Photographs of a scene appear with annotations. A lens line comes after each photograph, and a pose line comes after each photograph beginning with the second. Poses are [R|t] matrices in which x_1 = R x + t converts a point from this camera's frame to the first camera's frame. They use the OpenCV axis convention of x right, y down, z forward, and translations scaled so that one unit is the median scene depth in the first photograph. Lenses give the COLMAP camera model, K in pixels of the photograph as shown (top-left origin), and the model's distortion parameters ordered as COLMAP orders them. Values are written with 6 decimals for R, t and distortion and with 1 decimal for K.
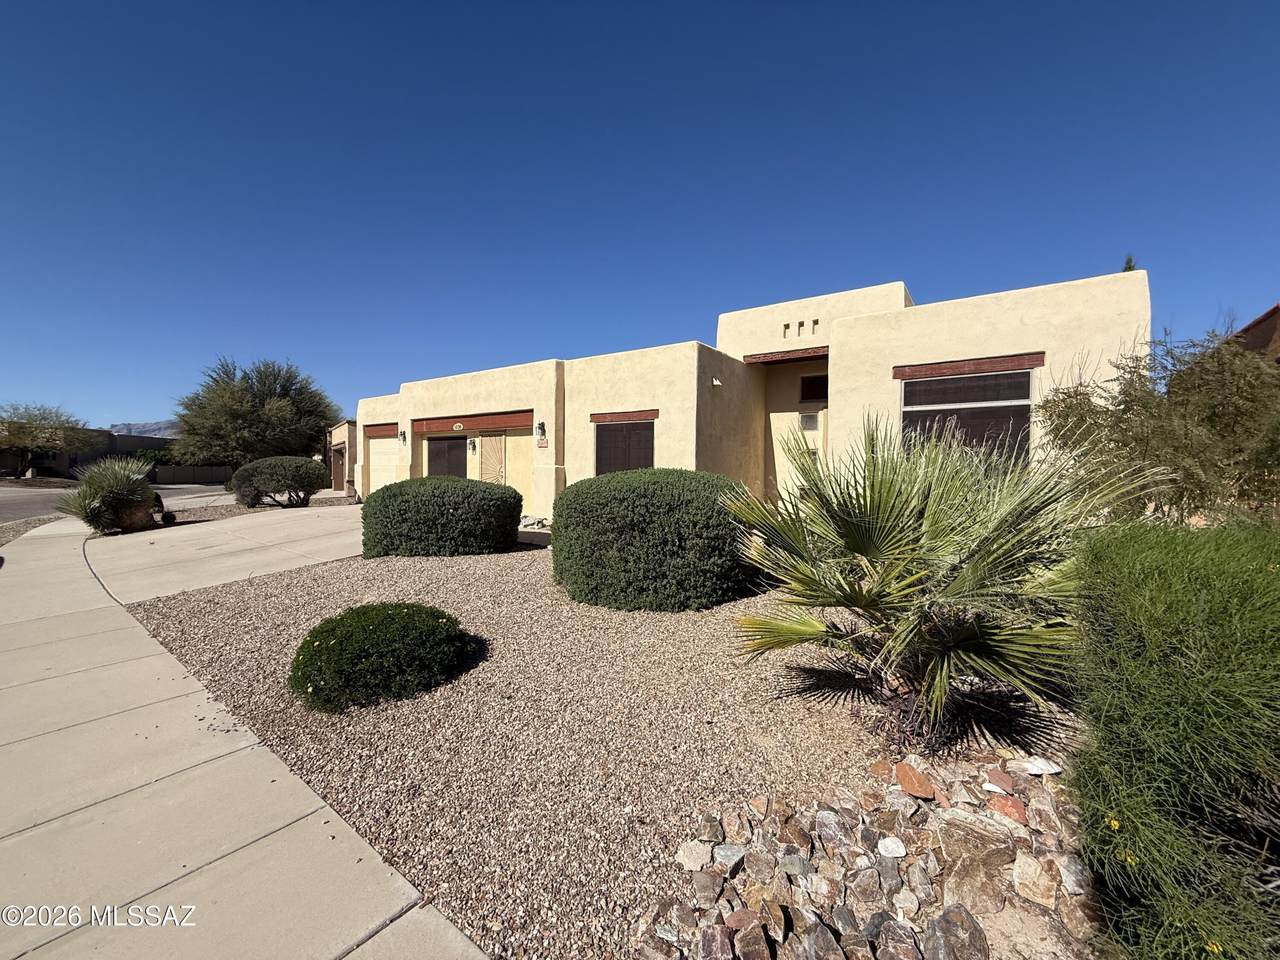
lens RADIAL K [[514.3, 0, 640.0], [0, 514.3, 480.0], [0, 0, 1]] dist [0.000922, 0.000111]
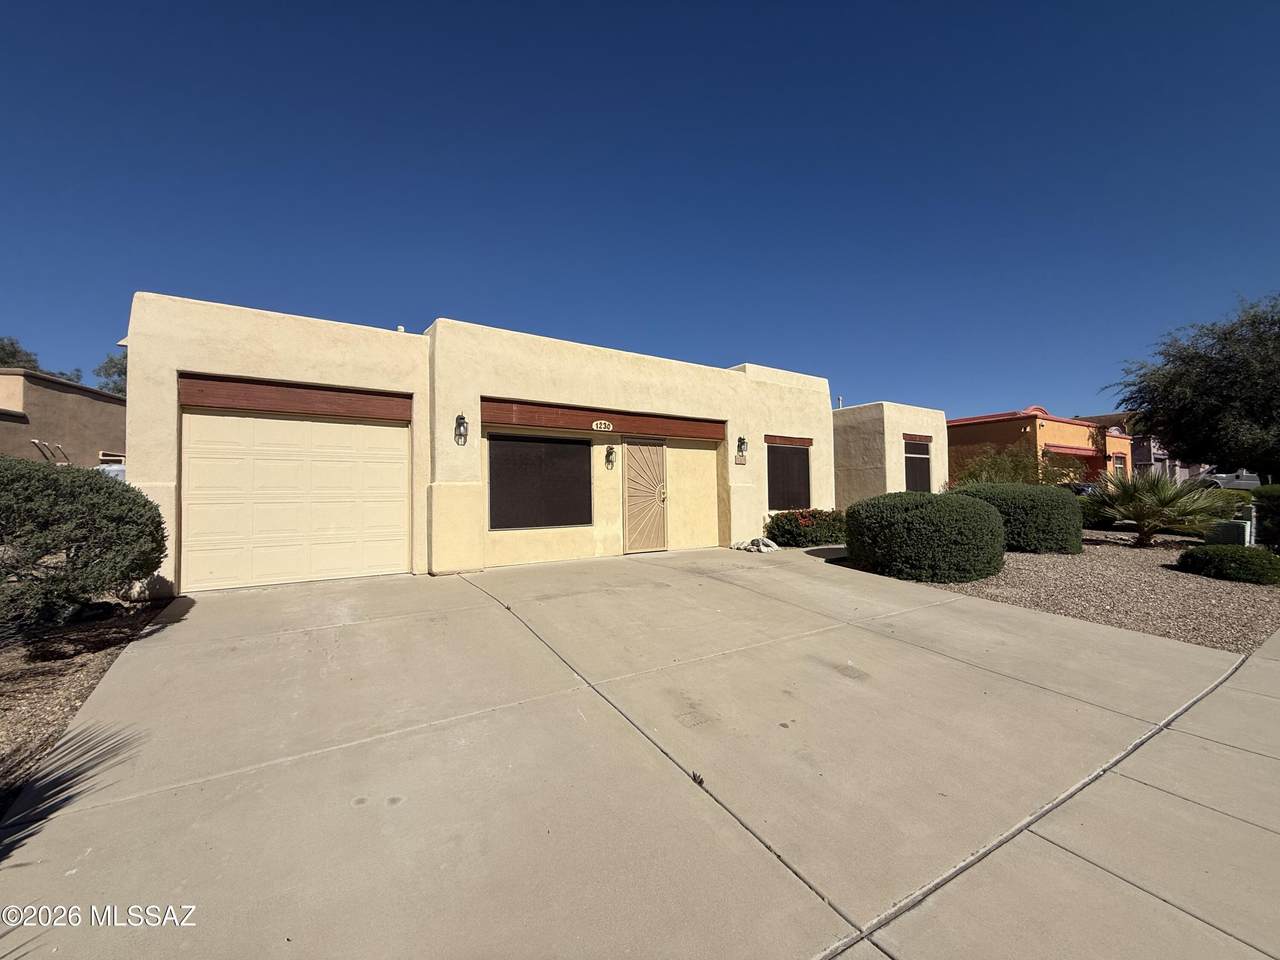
lens RADIAL K [[514.3, 0, 640.0], [0, 514.3, 480.0], [0, 0, 1]] dist [0.000922, 0.000111]
pose [[0.333721, 0.009322, 0.942626, -1.133817], [0.031308, 0.999290, -0.020966, -0.023341], [-0.942152, 0.036509, 0.333193, 0.882709]]
